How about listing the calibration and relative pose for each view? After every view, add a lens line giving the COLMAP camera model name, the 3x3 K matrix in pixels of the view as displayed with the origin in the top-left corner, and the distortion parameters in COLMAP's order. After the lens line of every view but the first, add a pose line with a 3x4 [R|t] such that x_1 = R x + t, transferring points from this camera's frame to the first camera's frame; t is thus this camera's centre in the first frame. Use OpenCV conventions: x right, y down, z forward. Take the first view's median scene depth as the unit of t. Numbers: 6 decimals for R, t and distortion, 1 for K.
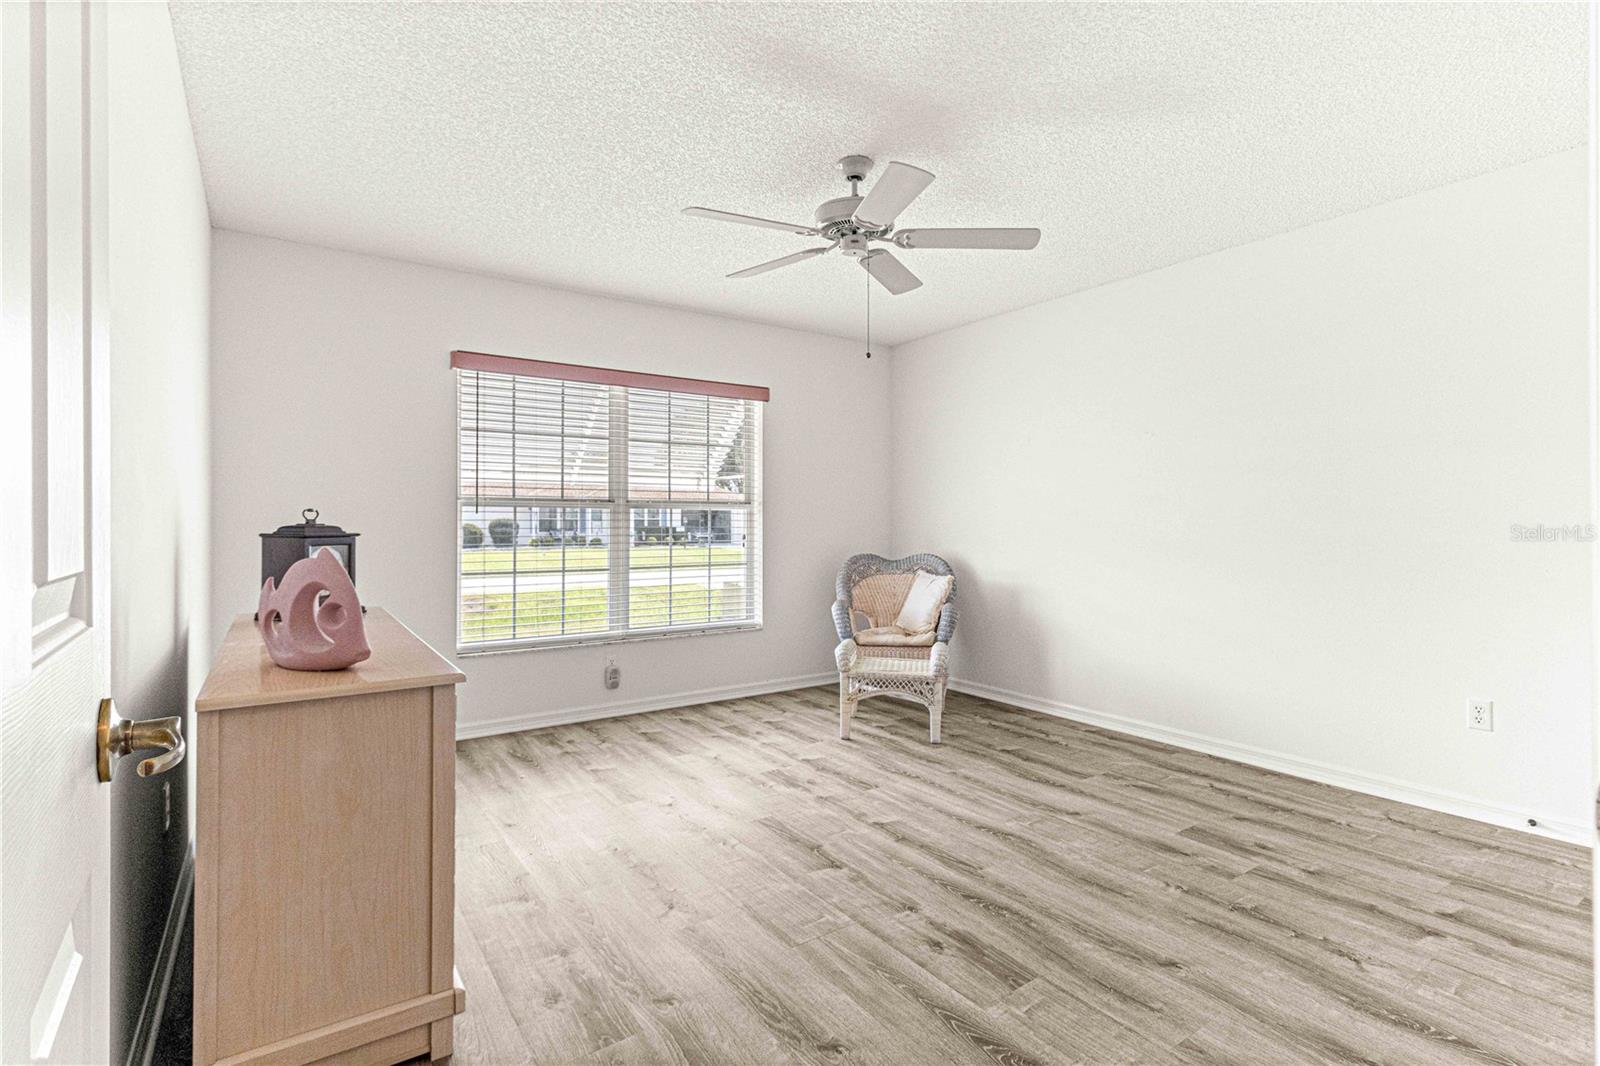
lens RADIAL K [[746.8, 0, 795.1], [0, 746.8, 532.5], [0, 0, 1]] dist [-0.002234, 0.000600]
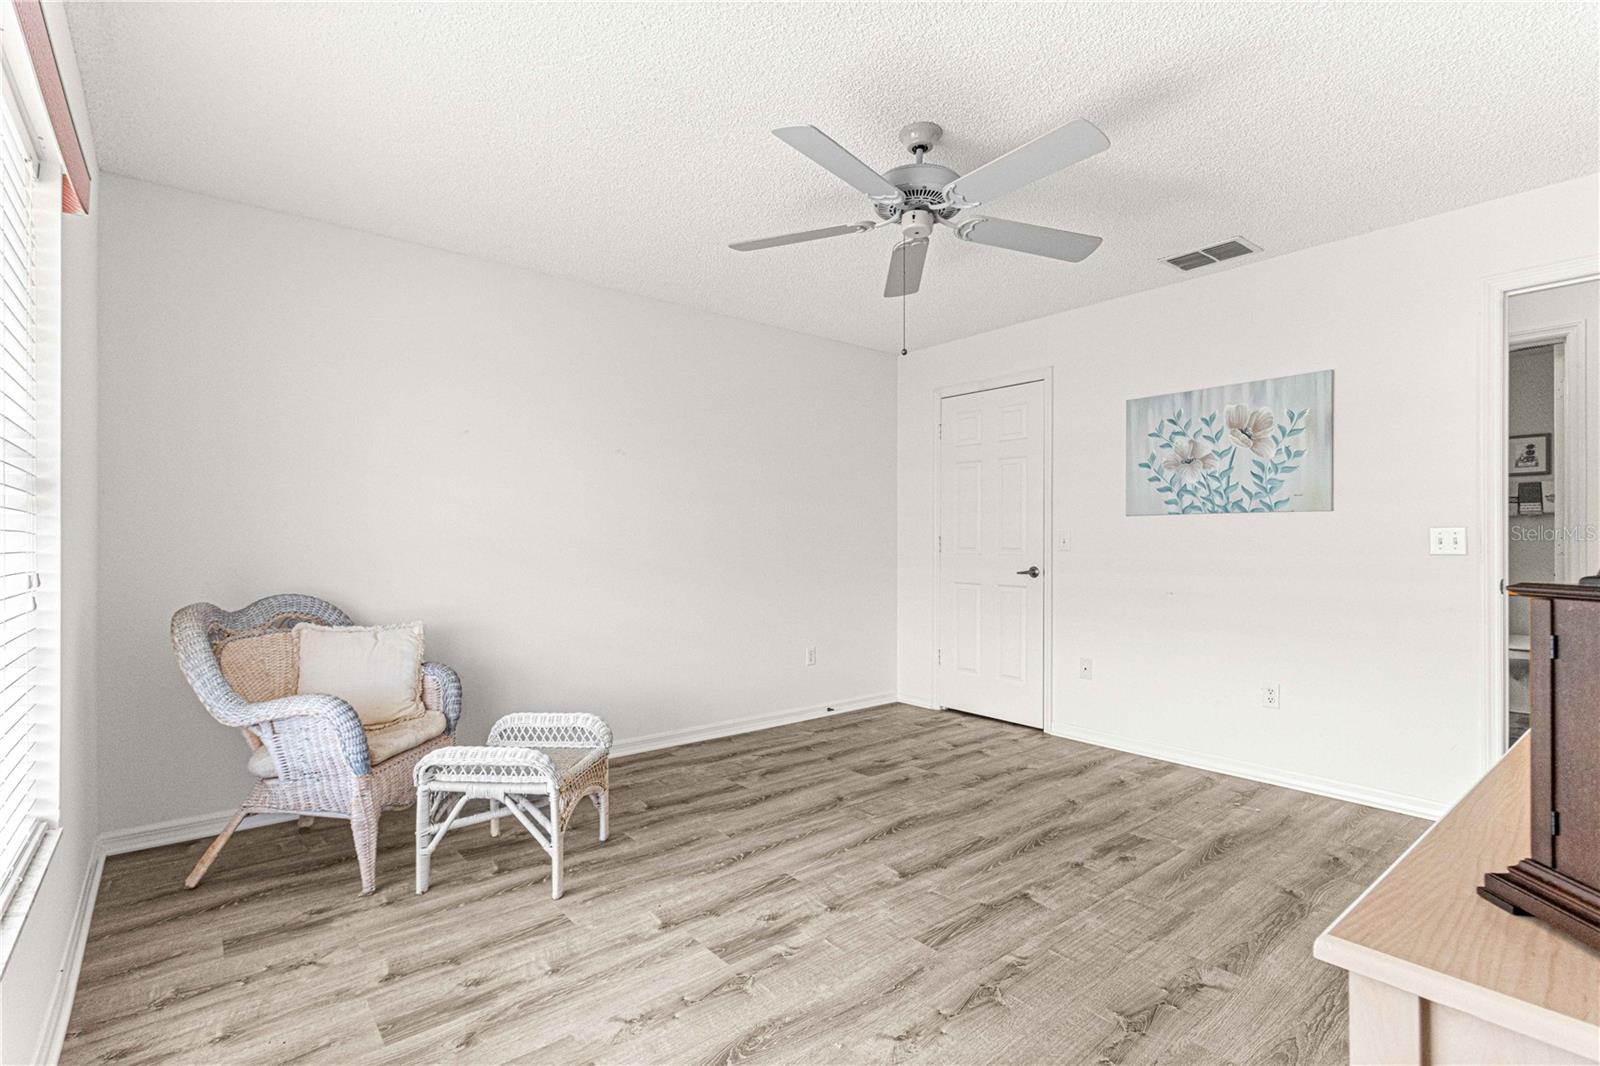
lens RADIAL K [[746.8, 0, 795.1], [0, 746.8, 532.5], [0, 0, 1]] dist [-0.002234, 0.000600]
pose [[-0.082009, 0.014980, 0.996519, -0.714196], [0.011497, 0.999835, -0.014083, -0.009111], [-0.996565, 0.010302, -0.082168, 1.102771]]
